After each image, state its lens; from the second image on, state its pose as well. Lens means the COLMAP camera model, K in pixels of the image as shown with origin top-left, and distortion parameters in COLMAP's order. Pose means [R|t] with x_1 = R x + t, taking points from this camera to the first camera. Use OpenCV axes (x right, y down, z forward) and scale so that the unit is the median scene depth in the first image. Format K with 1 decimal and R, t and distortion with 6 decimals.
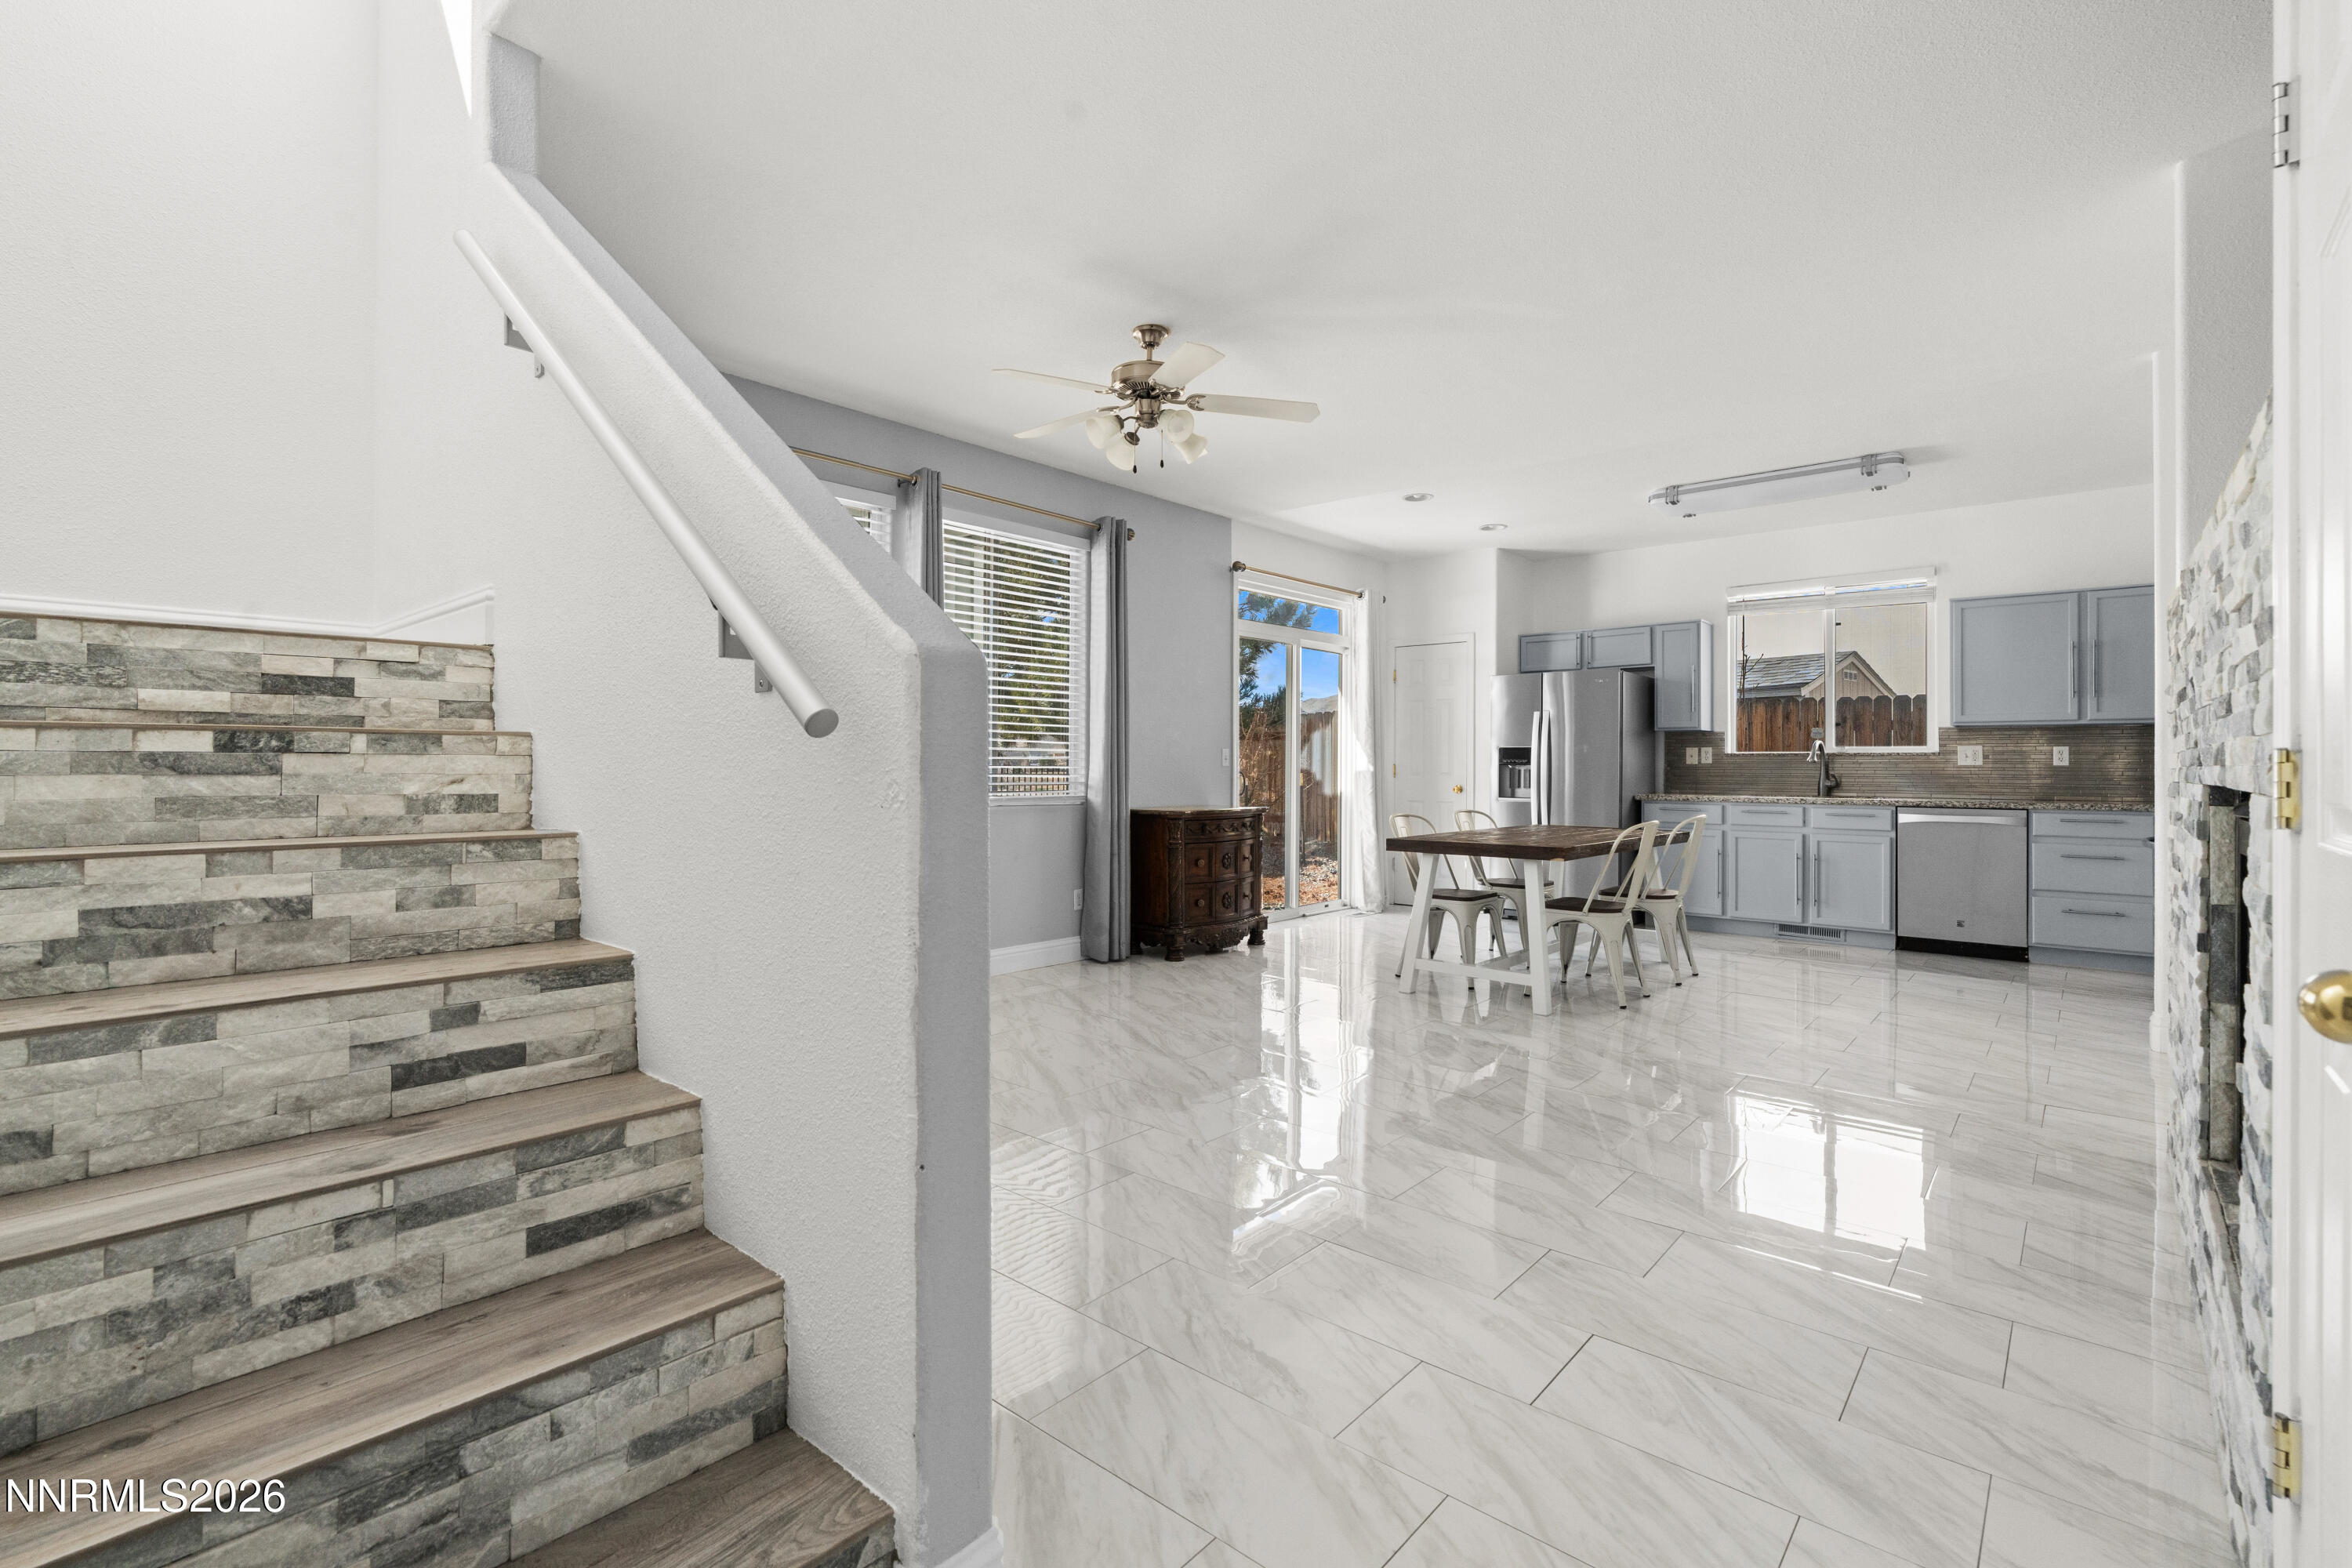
lens RADIAL K [[1059.7, 0, 1161.8], [0, 1059.7, 766.9], [0, 0, 1]] dist [-0.000813, 0.000057]
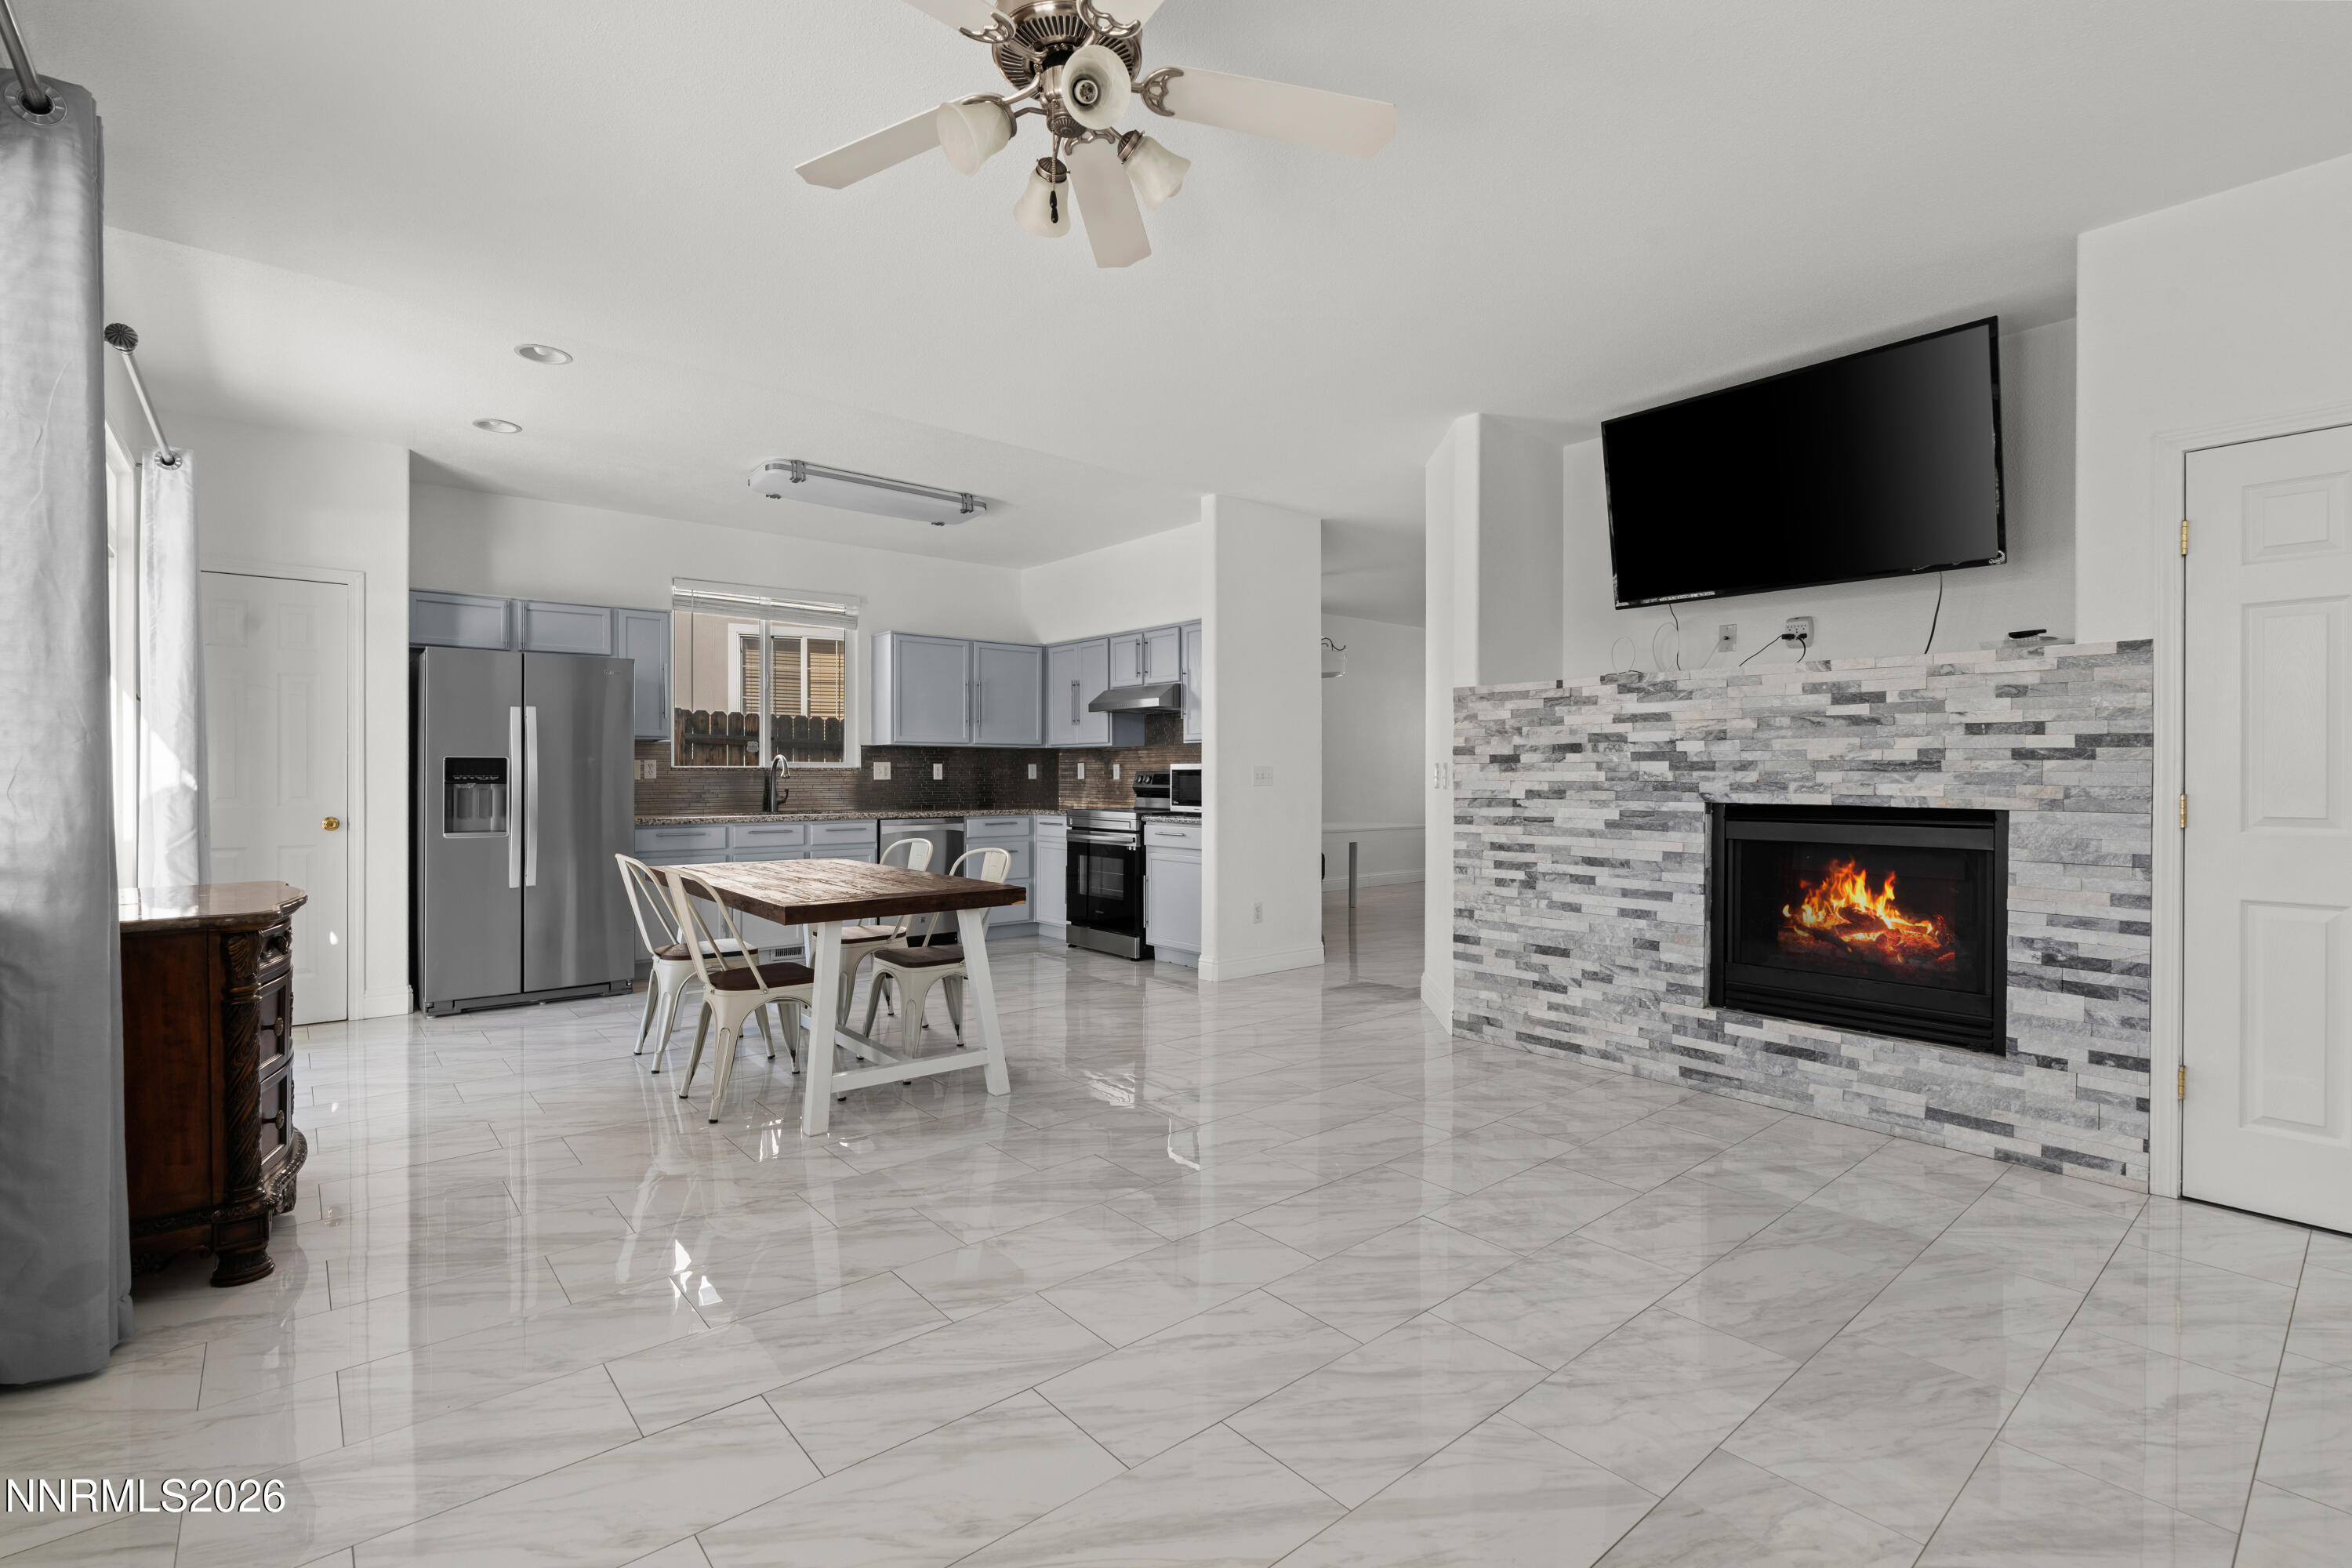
lens RADIAL K [[1059.7, 0, 1161.8], [0, 1059.7, 766.9], [0, 0, 1]] dist [-0.000813, 0.000057]
pose [[0.149744, 0.003075, 0.988720, -0.321967], [-0.000171, 0.999995, -0.003084, -0.012228], [-0.988725, 0.000293, 0.149744, 0.559411]]
